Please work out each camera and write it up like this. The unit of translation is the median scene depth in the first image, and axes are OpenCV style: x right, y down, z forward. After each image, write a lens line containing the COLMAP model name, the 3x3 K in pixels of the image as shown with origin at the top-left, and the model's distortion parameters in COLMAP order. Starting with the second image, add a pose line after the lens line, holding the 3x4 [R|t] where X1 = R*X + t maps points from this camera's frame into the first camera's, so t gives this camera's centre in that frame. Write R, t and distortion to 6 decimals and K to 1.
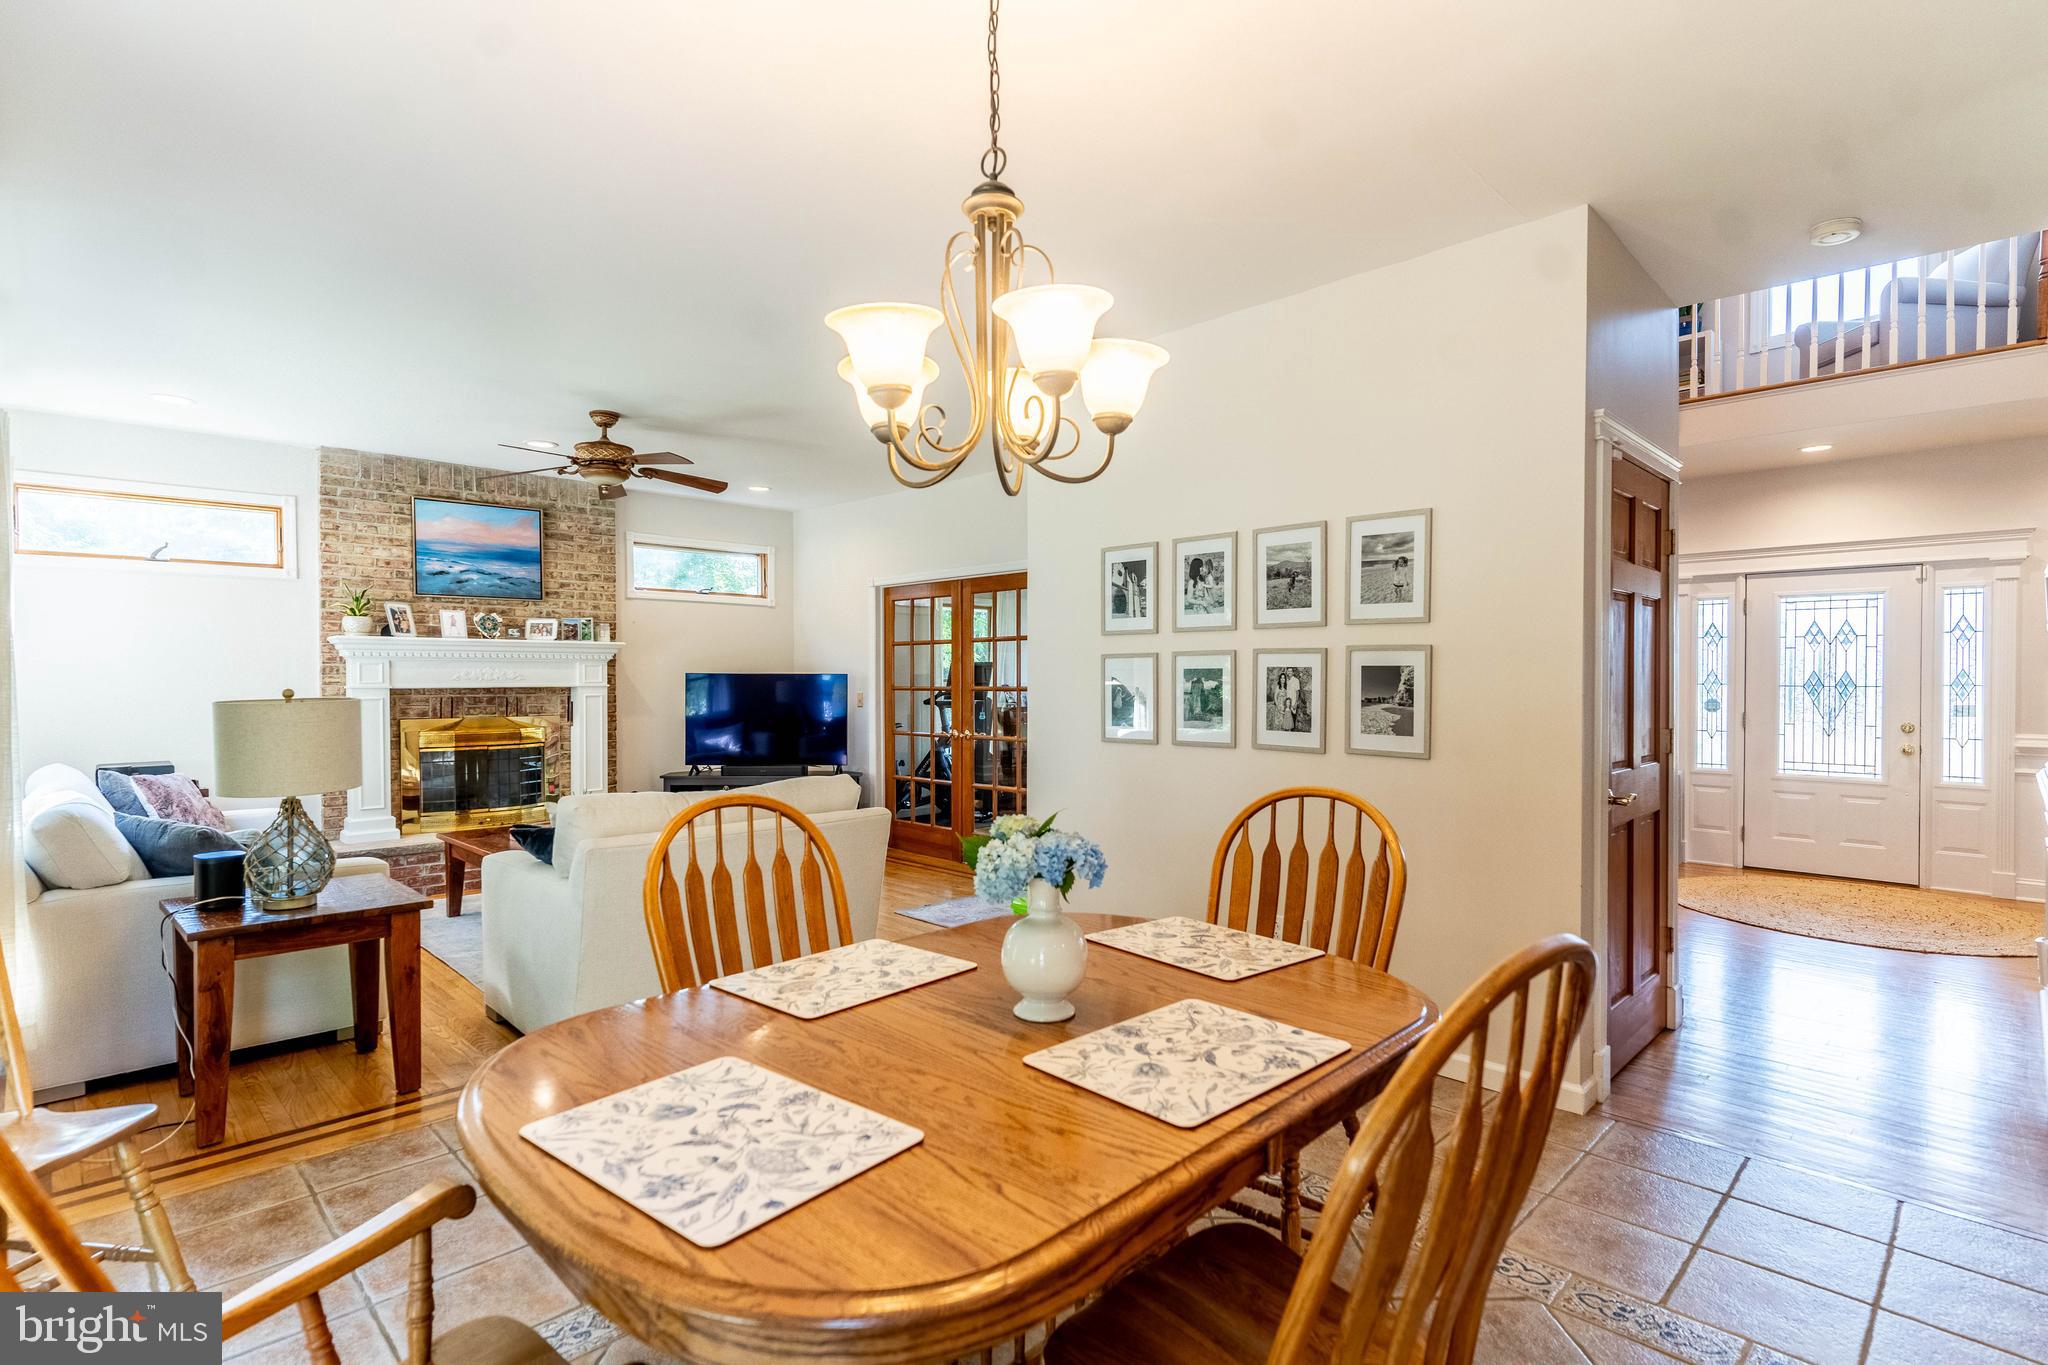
lens RADIAL K [[977.4, 0, 1054.2], [0, 977.4, 690.6], [0, 0, 1]] dist [0.000435, -0.000348]
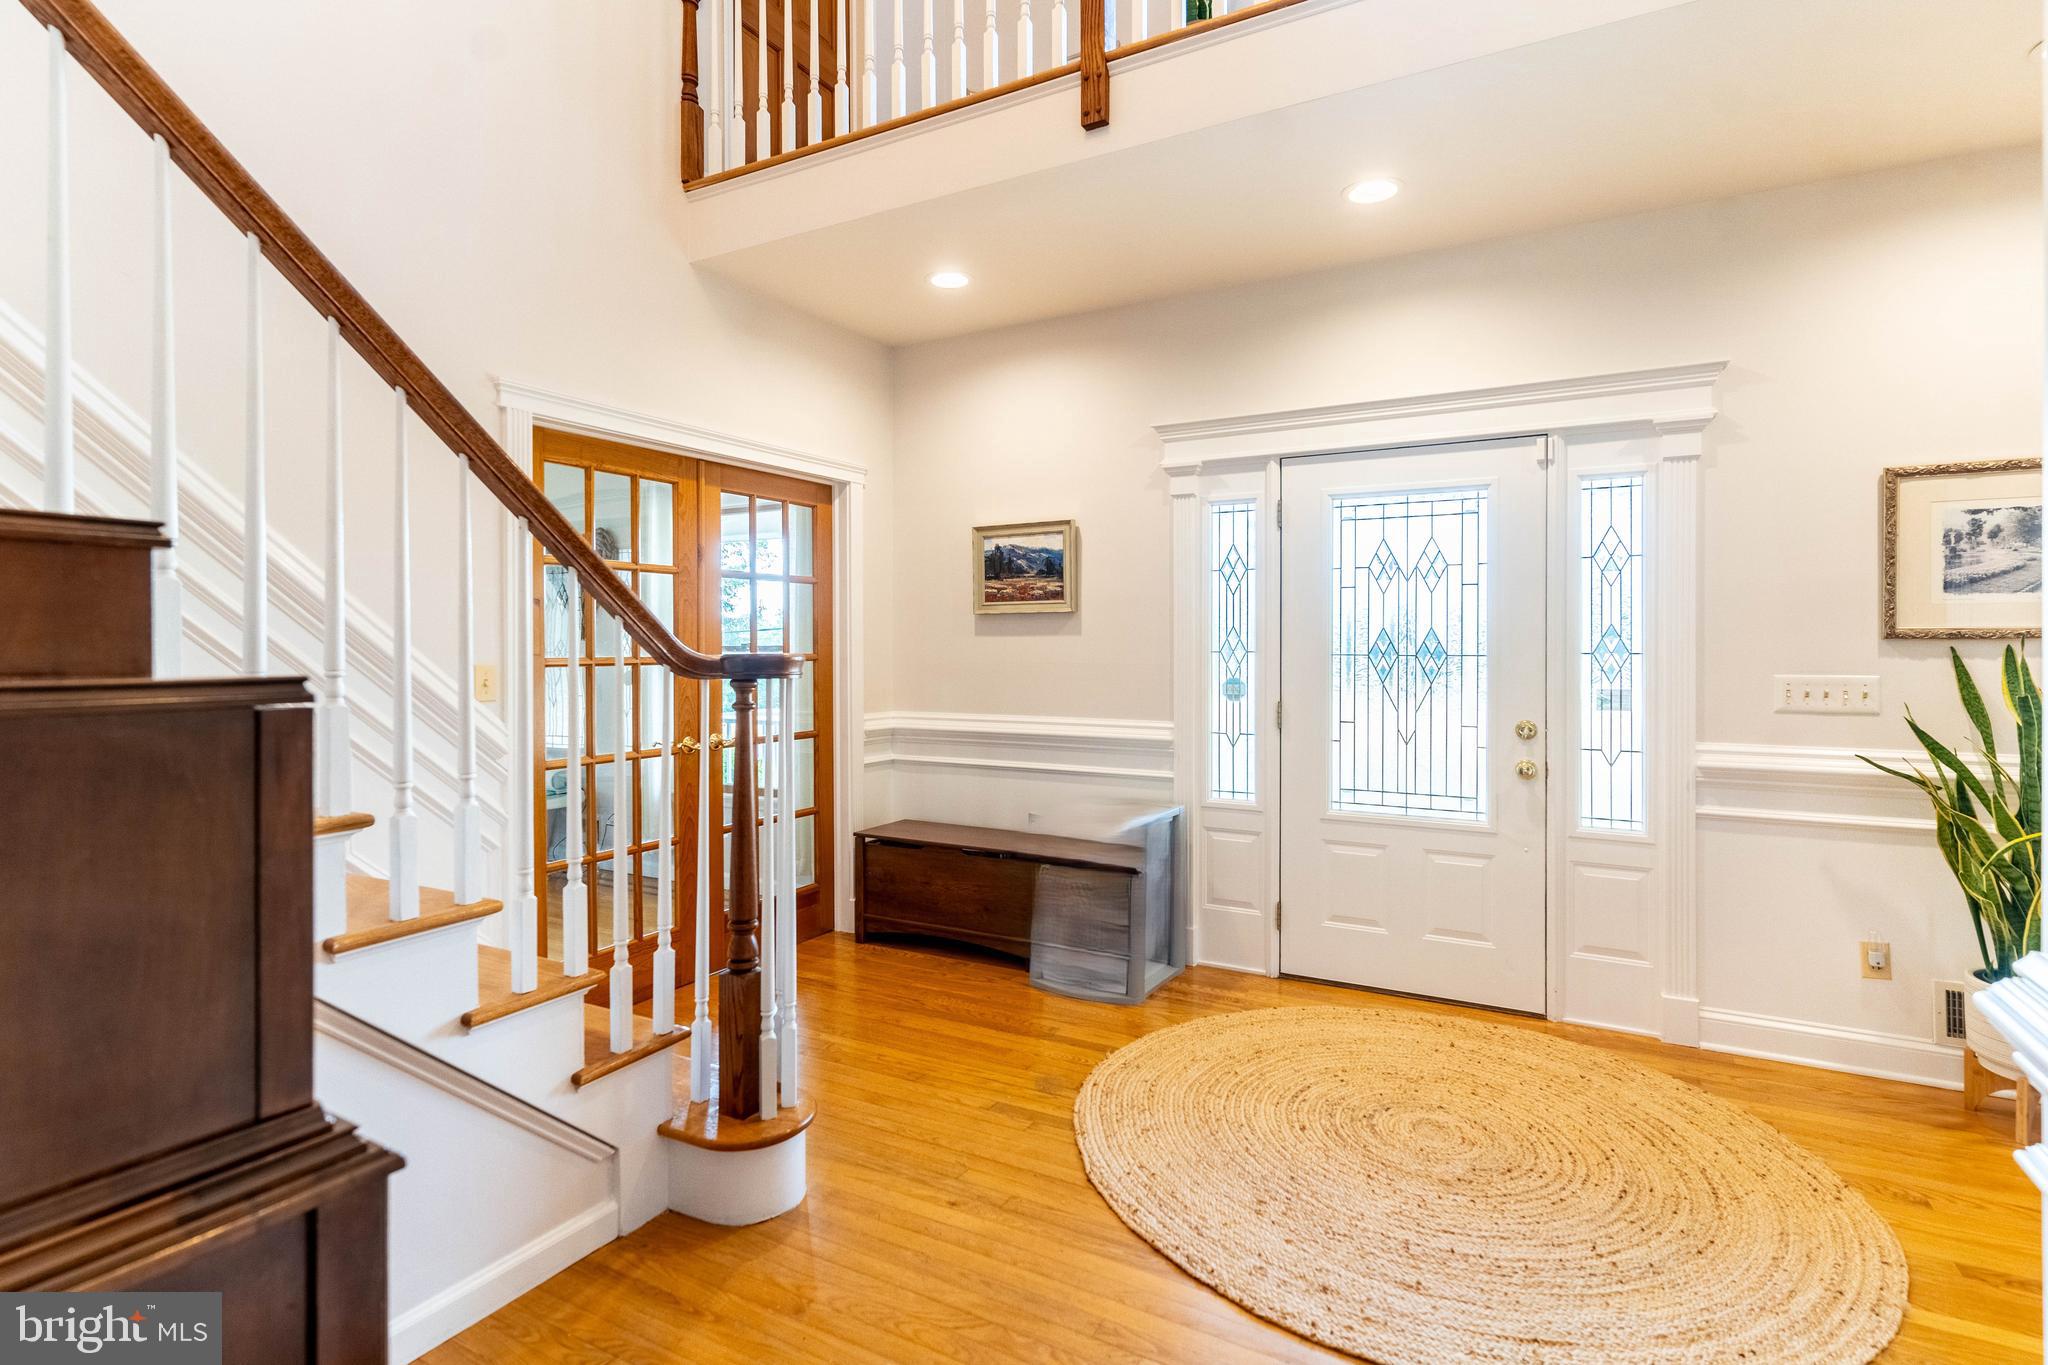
lens RADIAL K [[936.3, 0, 1021.3], [0, 936.3, 651.6], [0, 0, 1]] dist [0.002081, -0.000166]
pose [[0.970796, -0.002176, 0.239898, 0.458690], [0.003810, 0.999973, -0.006348, -0.004090], [-0.239878, 0.007076, 0.970777, 0.542175]]
